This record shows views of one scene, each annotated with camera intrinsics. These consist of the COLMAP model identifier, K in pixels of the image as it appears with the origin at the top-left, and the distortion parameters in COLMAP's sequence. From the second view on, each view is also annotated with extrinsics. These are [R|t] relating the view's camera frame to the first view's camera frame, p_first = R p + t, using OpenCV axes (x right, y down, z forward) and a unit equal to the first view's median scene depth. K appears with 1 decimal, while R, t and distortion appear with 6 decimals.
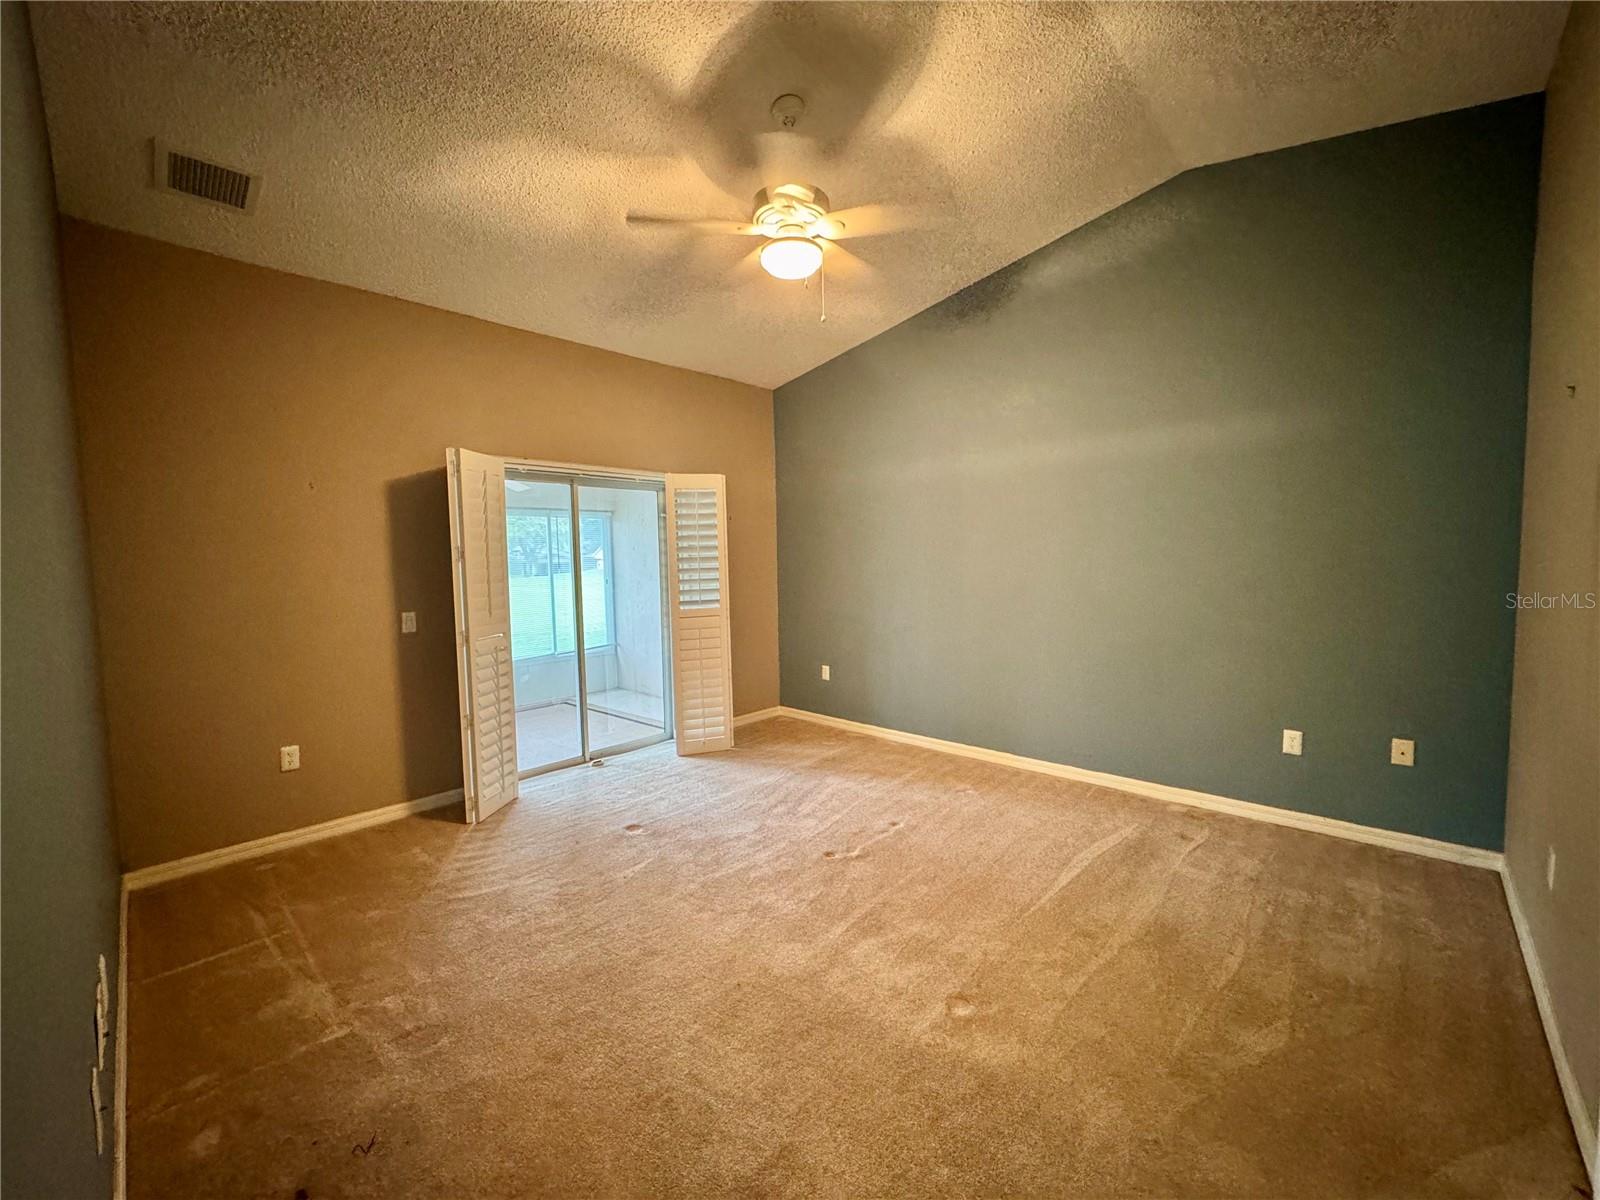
lens RADIAL K [[640.7, 0, 800.0], [0, 640.7, 600.0], [0, 0, 1]] dist [-0.002023, 0.000029]
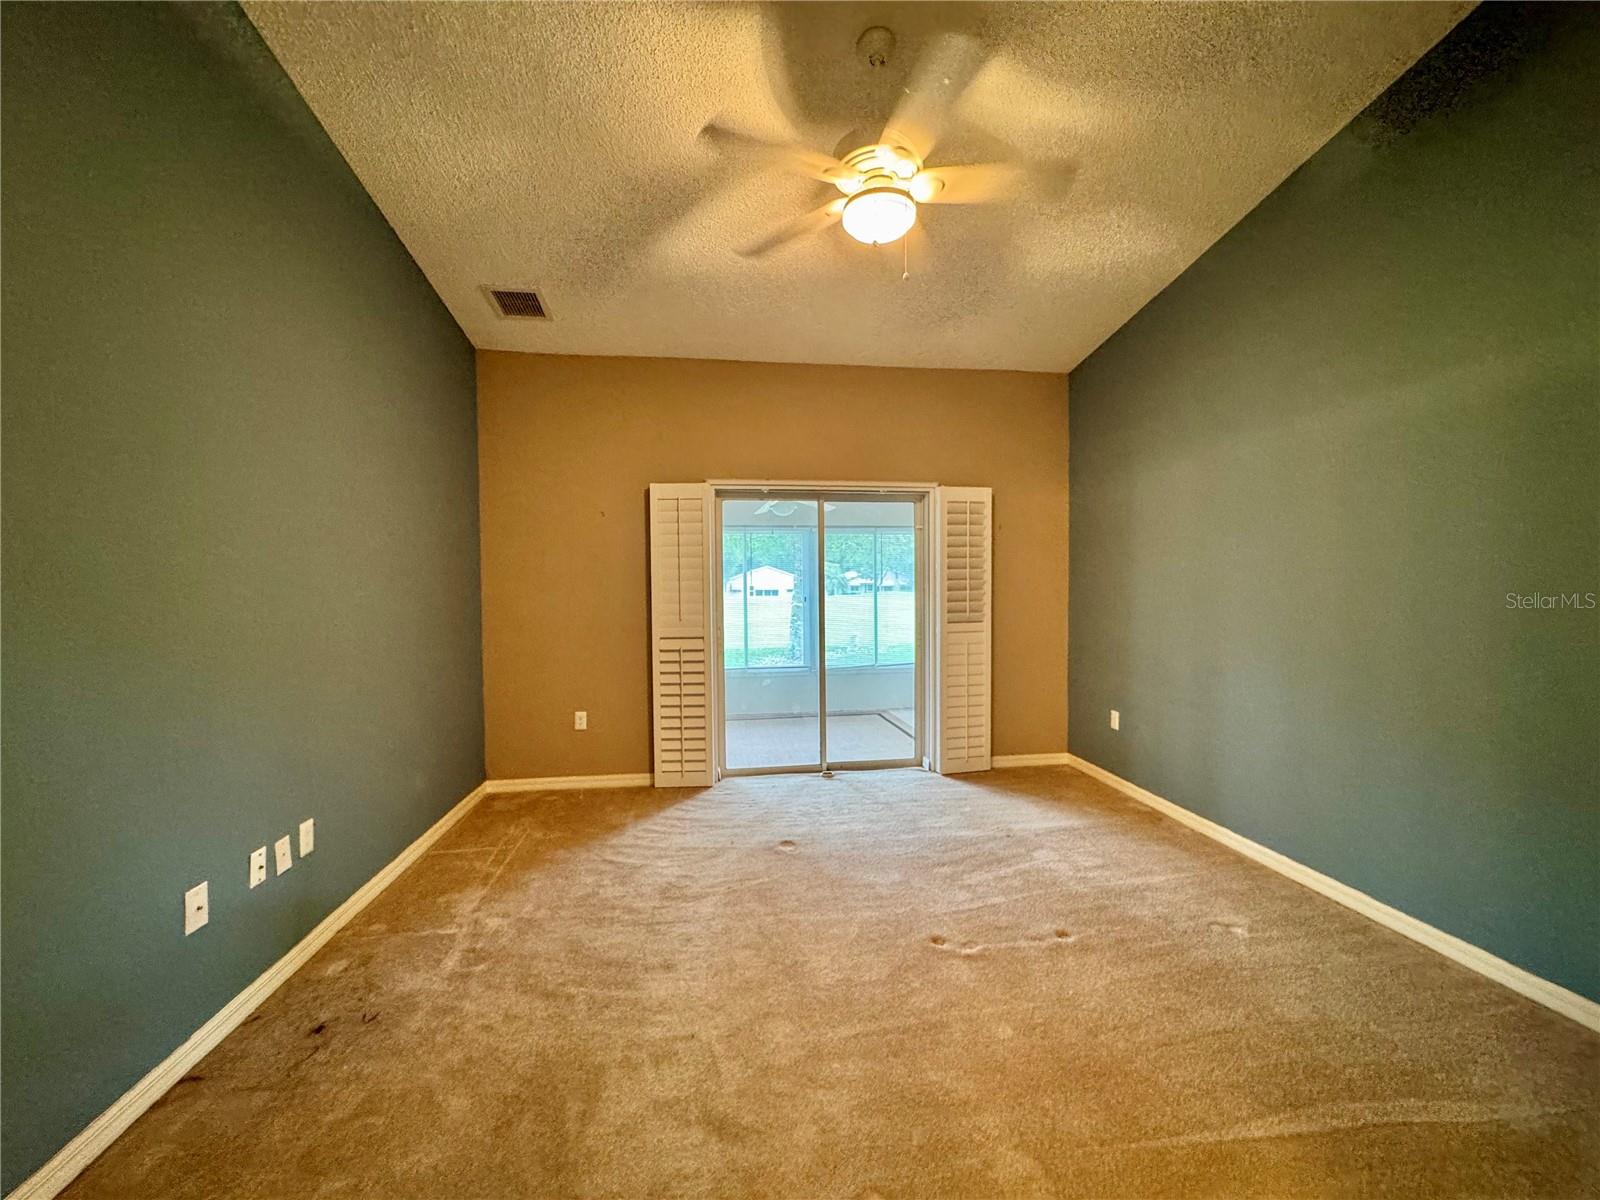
lens RADIAL K [[640.7, 0, 800.0], [0, 640.7, 600.0], [0, 0, 1]] dist [-0.002023, 0.000029]
pose [[0.778387, 0.028793, -0.627124, 0.331851], [-0.047080, 0.998812, -0.012577, -0.006328], [0.626017, 0.039314, 0.778818, 0.212447]]
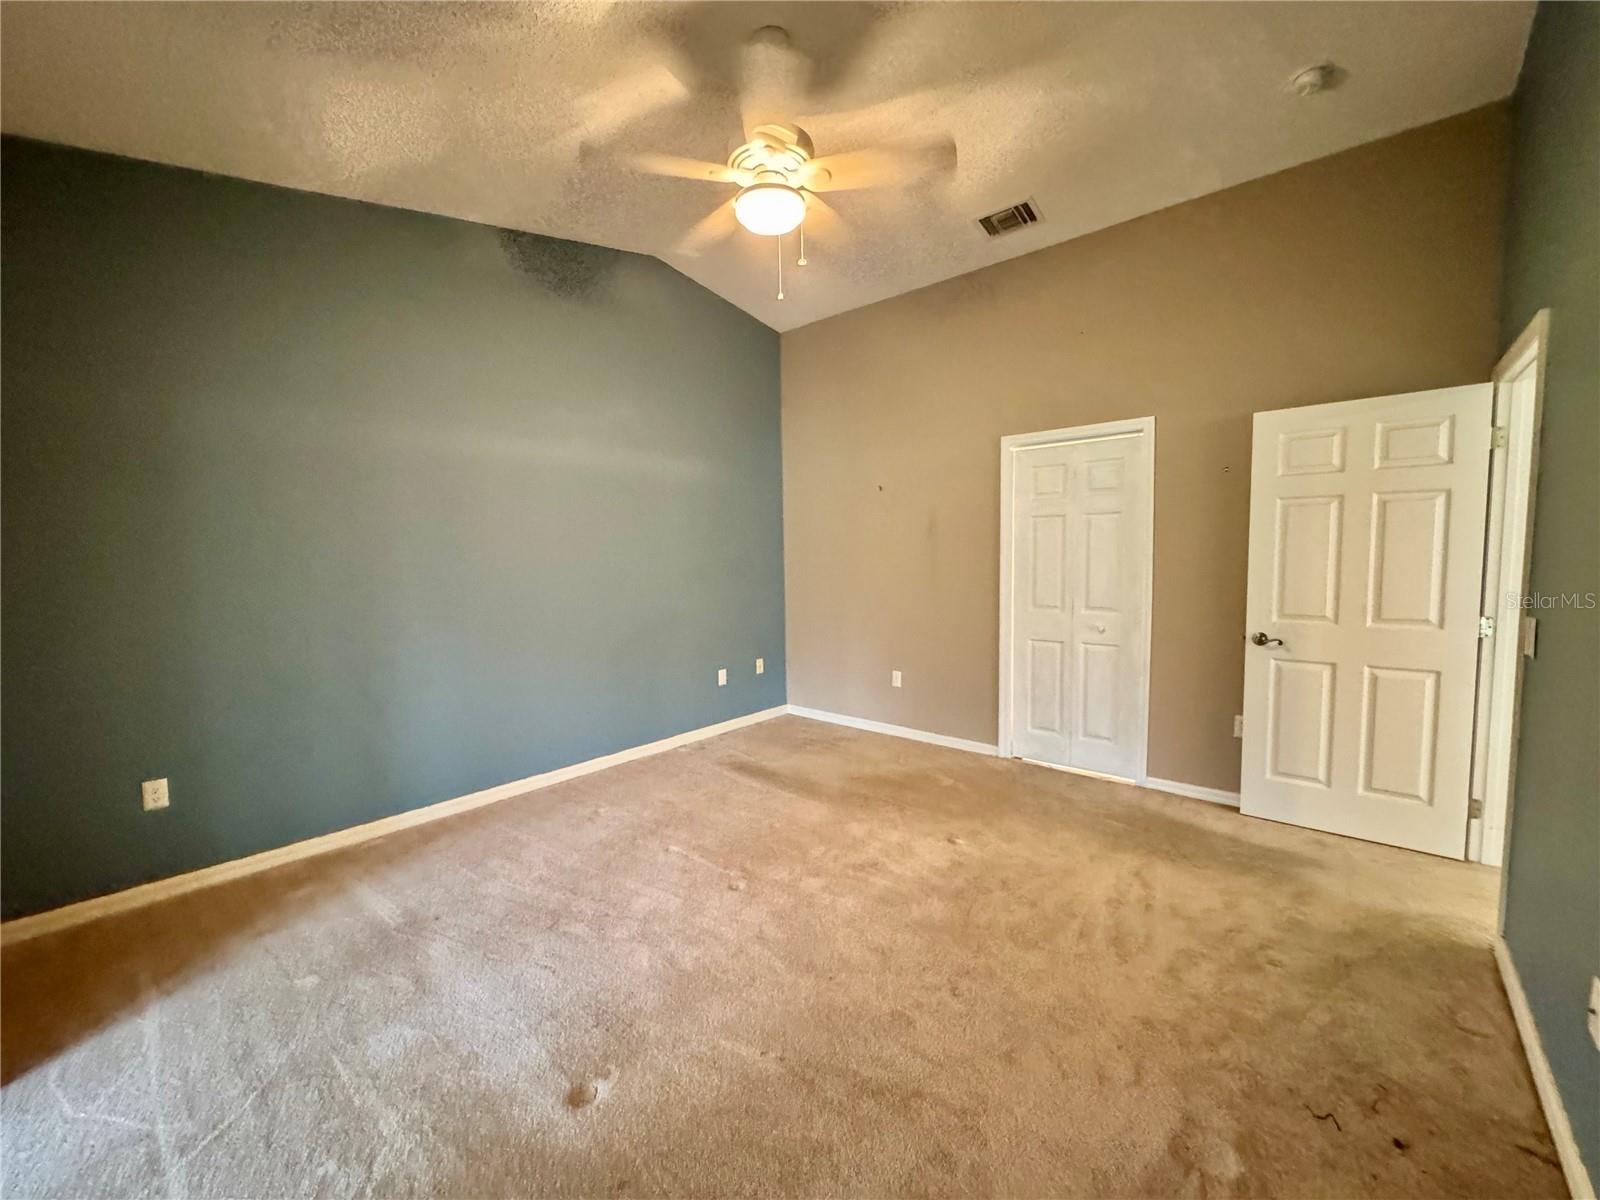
lens RADIAL K [[641.5, 0, 800.0], [0, 641.5, 600.0], [0, 0, 1]] dist [-0.002131, -0.000154]
pose [[-0.037105, -0.049603, 0.998080, -0.666849], [0.090817, 0.994467, 0.052800, -0.021446], [-0.995176, 0.092602, -0.032395, 0.751528]]
